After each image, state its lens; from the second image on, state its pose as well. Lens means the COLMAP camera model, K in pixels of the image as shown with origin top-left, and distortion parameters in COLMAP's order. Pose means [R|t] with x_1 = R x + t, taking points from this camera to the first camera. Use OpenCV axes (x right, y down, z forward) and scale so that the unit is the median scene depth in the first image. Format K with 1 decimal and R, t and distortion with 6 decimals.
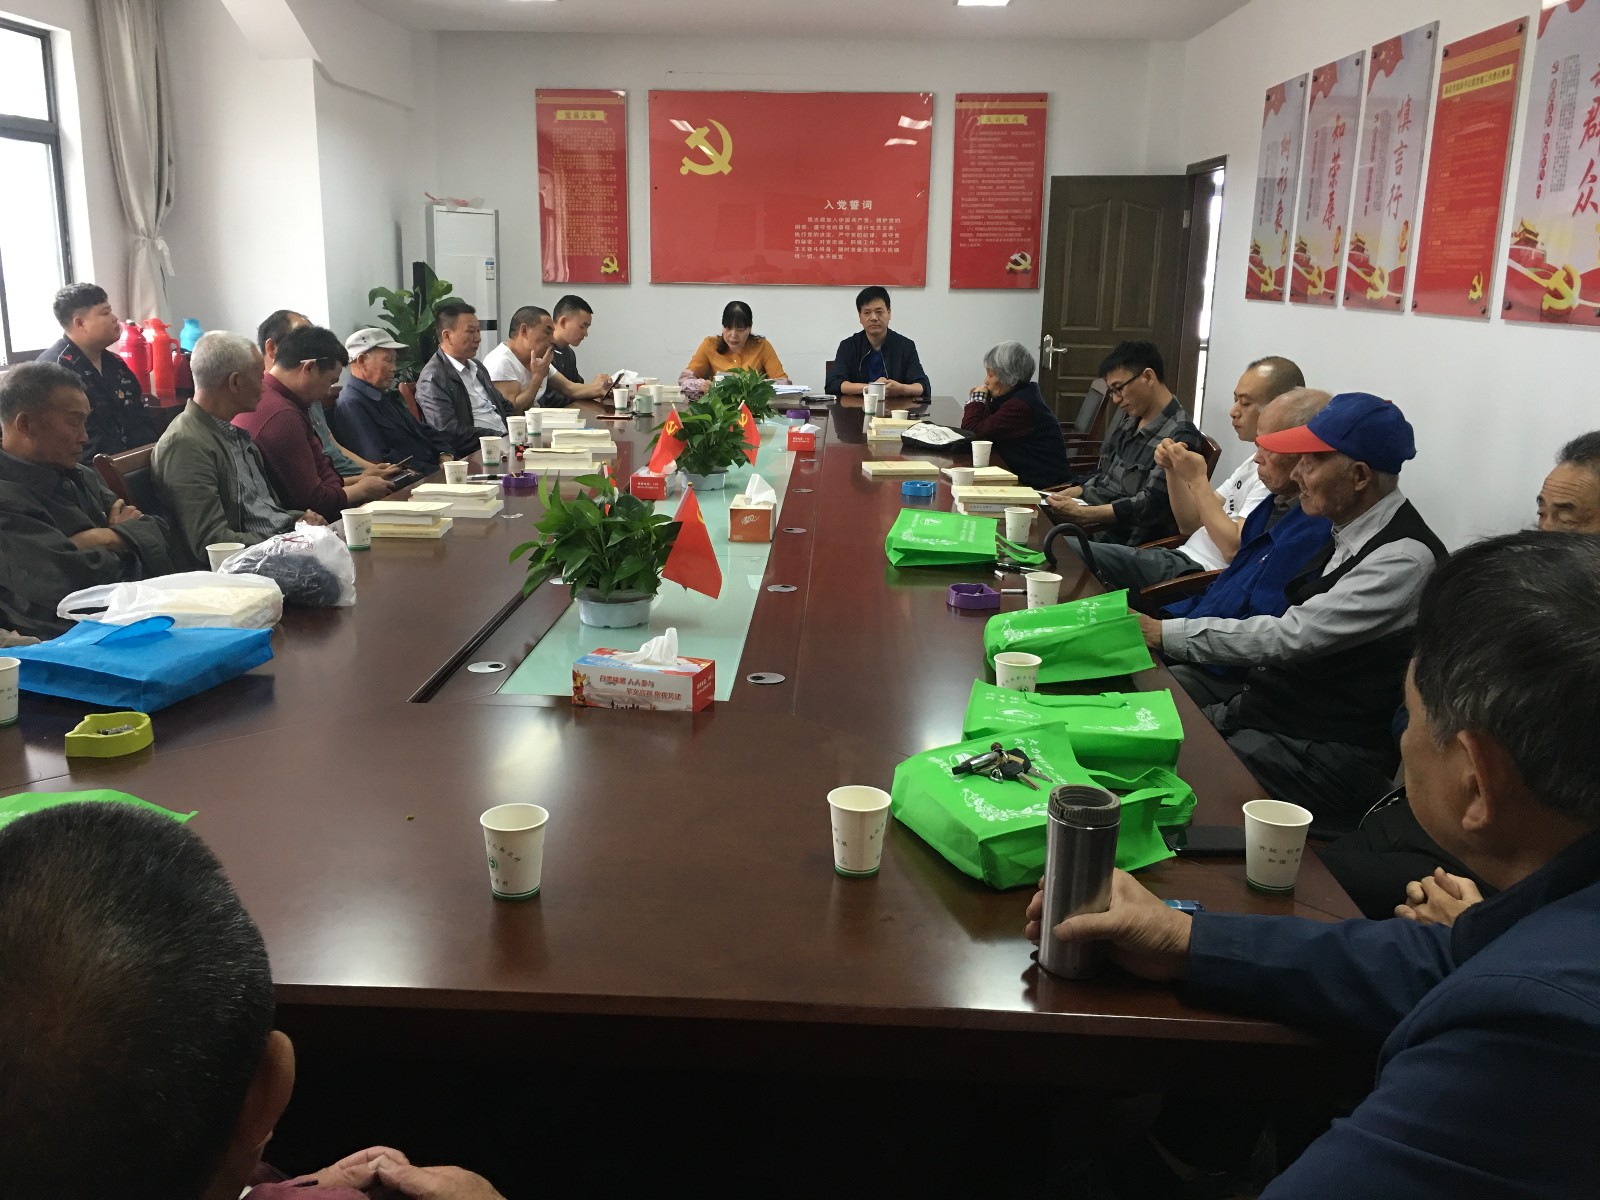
lens RADIAL K [[1357.8, 0, 802.9], [0, 1357.8, 605.4], [0, 0, 1]] dist [0.083183, -0.118972]
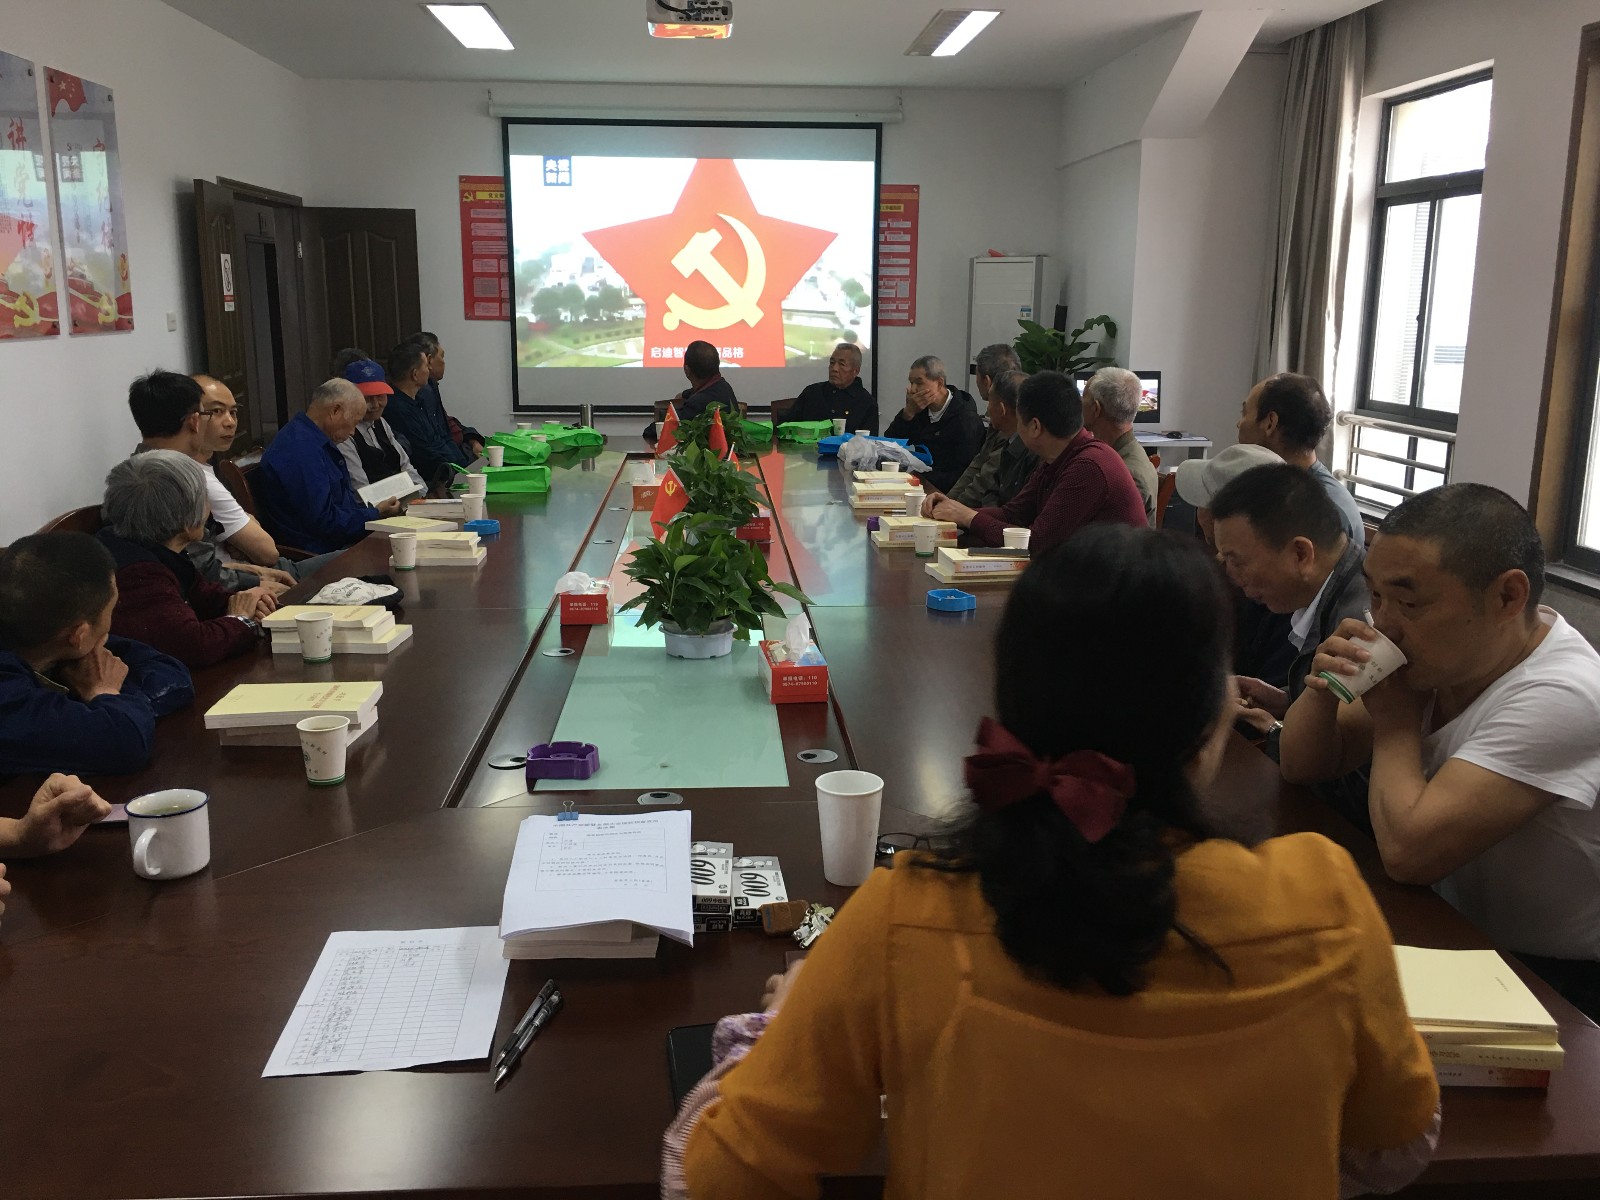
lens RADIAL K [[1357.8, 0, 792.6], [0, 1357.8, 579.4], [0, 0, 1]] dist [0.083183, -0.118972]
pose [[-0.996179, 0.005702, -0.087143, -0.022970], [-0.032479, 0.902093, 0.430318, -0.246339], [0.081065, 0.431504, -0.898461, 0.986552]]
